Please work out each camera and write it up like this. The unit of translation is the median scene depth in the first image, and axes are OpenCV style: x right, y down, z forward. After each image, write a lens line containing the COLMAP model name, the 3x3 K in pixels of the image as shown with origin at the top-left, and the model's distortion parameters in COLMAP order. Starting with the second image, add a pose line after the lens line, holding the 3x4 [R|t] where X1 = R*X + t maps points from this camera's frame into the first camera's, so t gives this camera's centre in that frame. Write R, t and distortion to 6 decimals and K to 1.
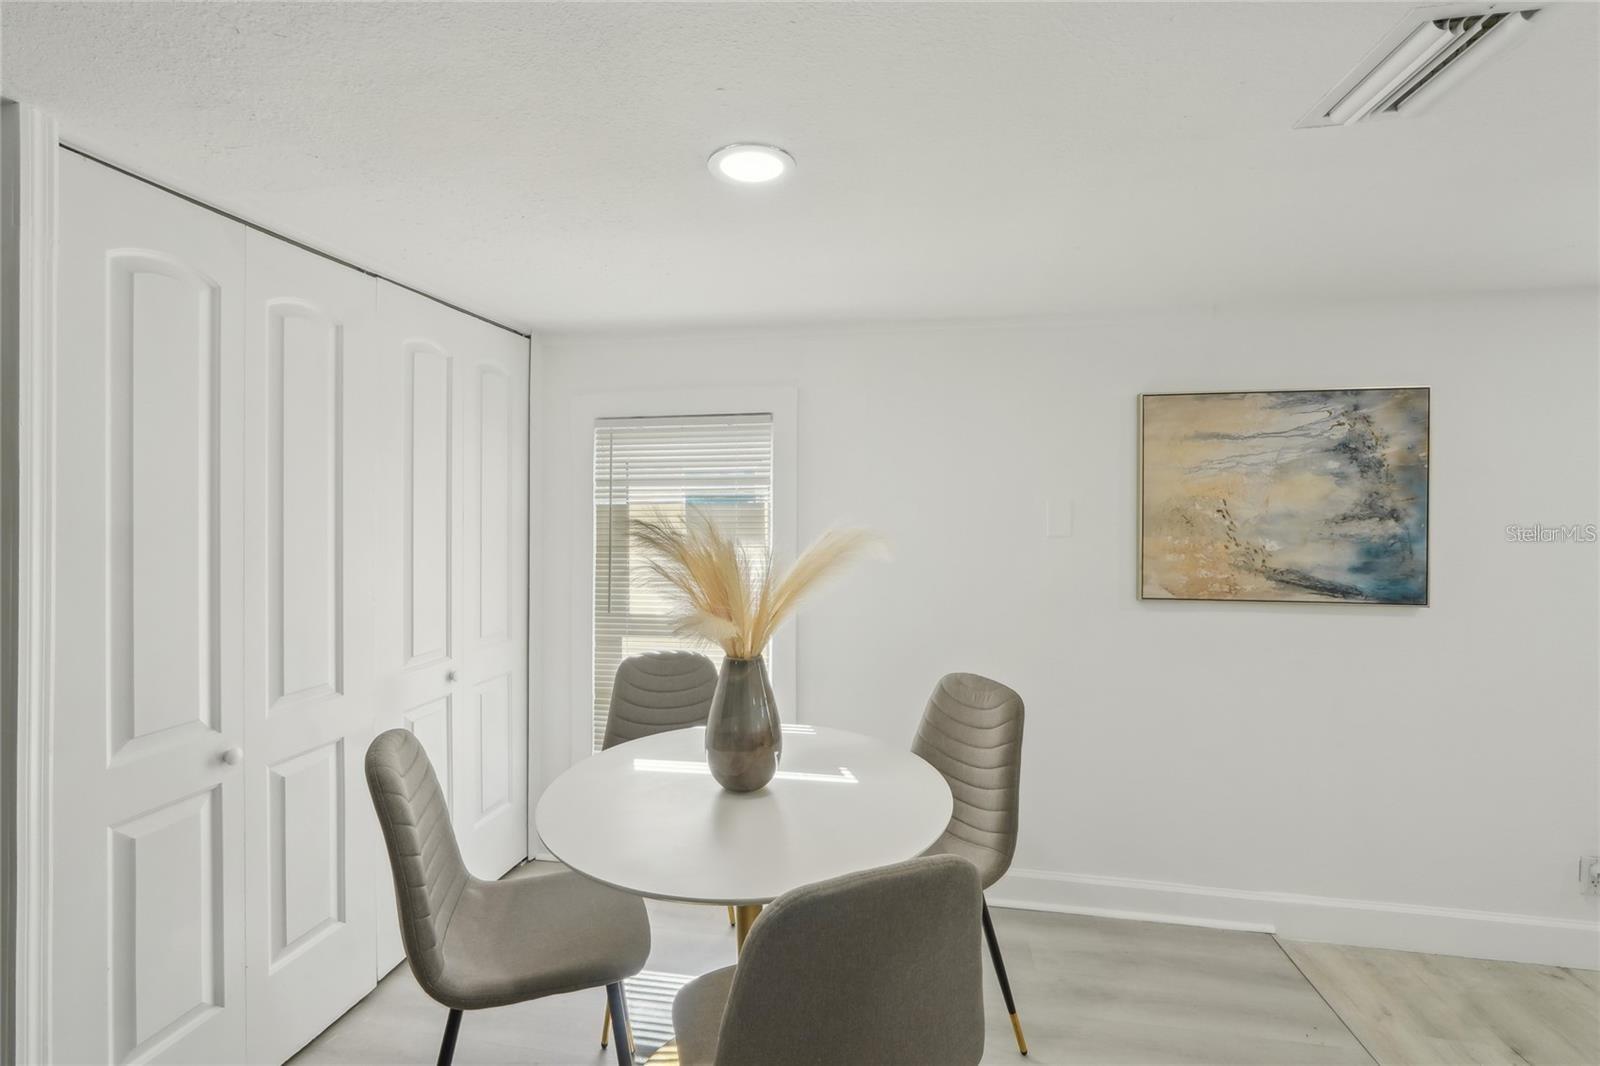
lens RADIAL K [[707.6, 0, 796.6], [0, 707.6, 514.0], [0, 0, 1]] dist [-0.011689, 0.003361]
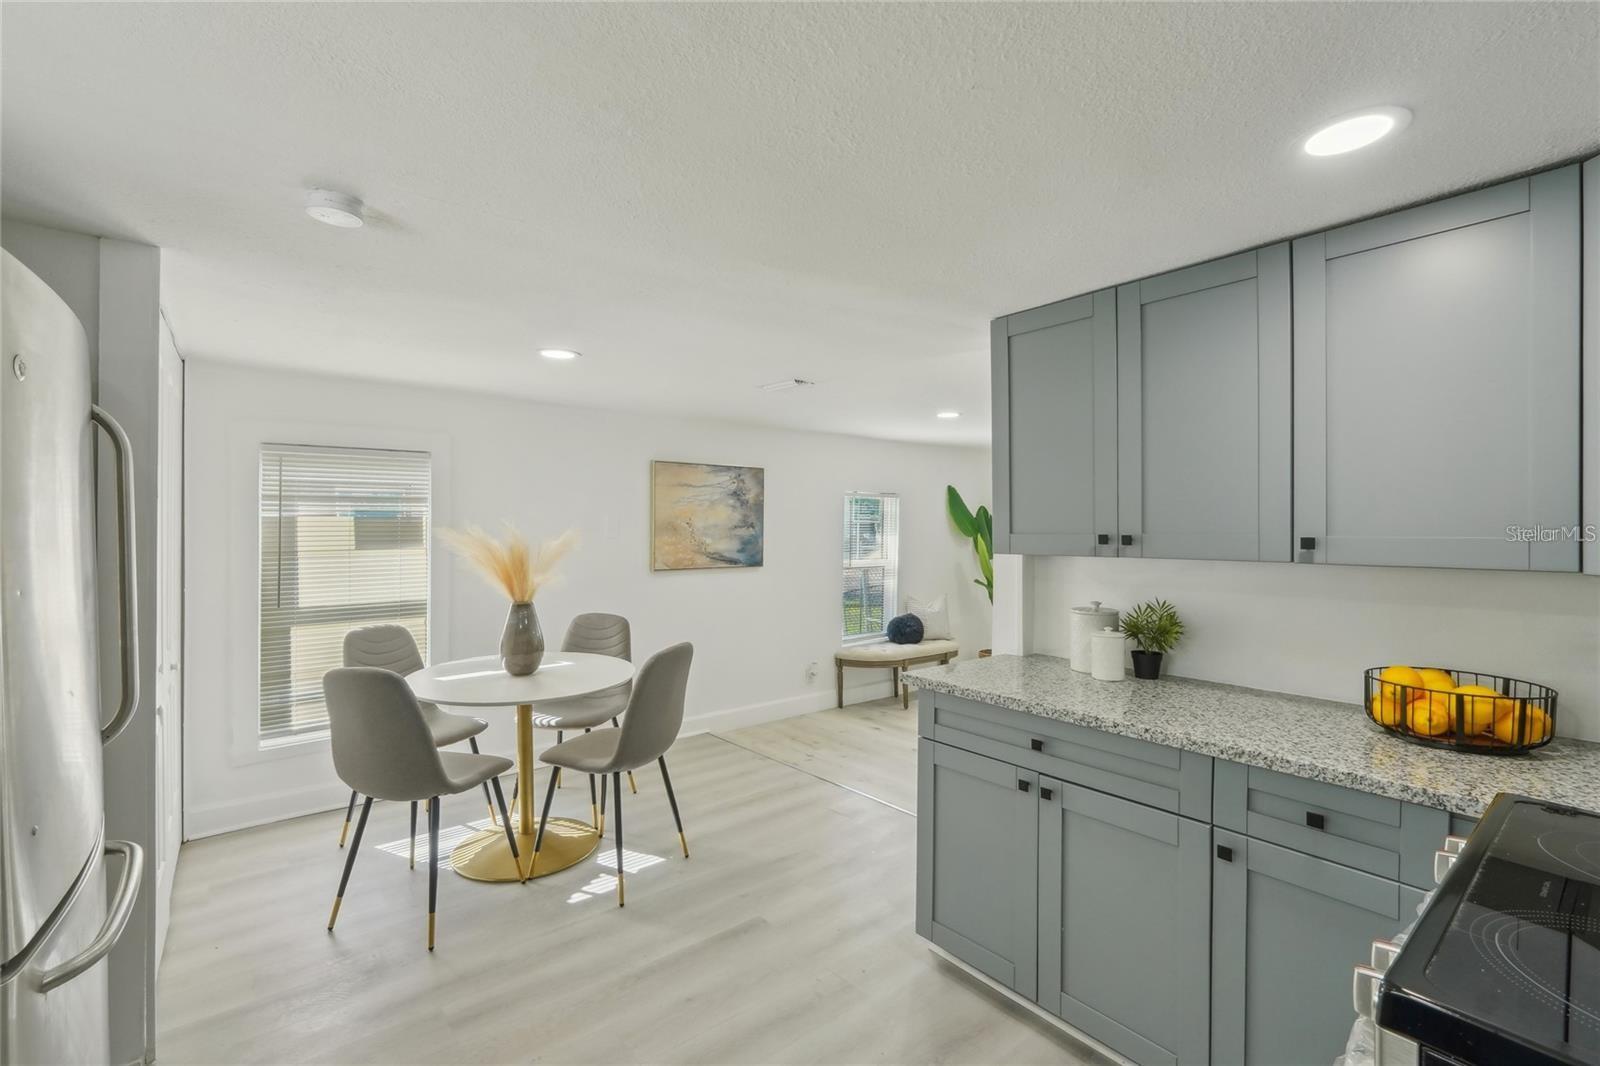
lens RADIAL K [[707.6, 0, 797.8], [0, 707.6, 537.1], [0, 0, 1]] dist [-0.011689, 0.003361]
pose [[0.644317, -0.012717, 0.764653, -0.723217], [-0.003834, 0.999795, 0.019858, -0.006927], [-0.764749, -0.015727, 0.644137, -0.513164]]
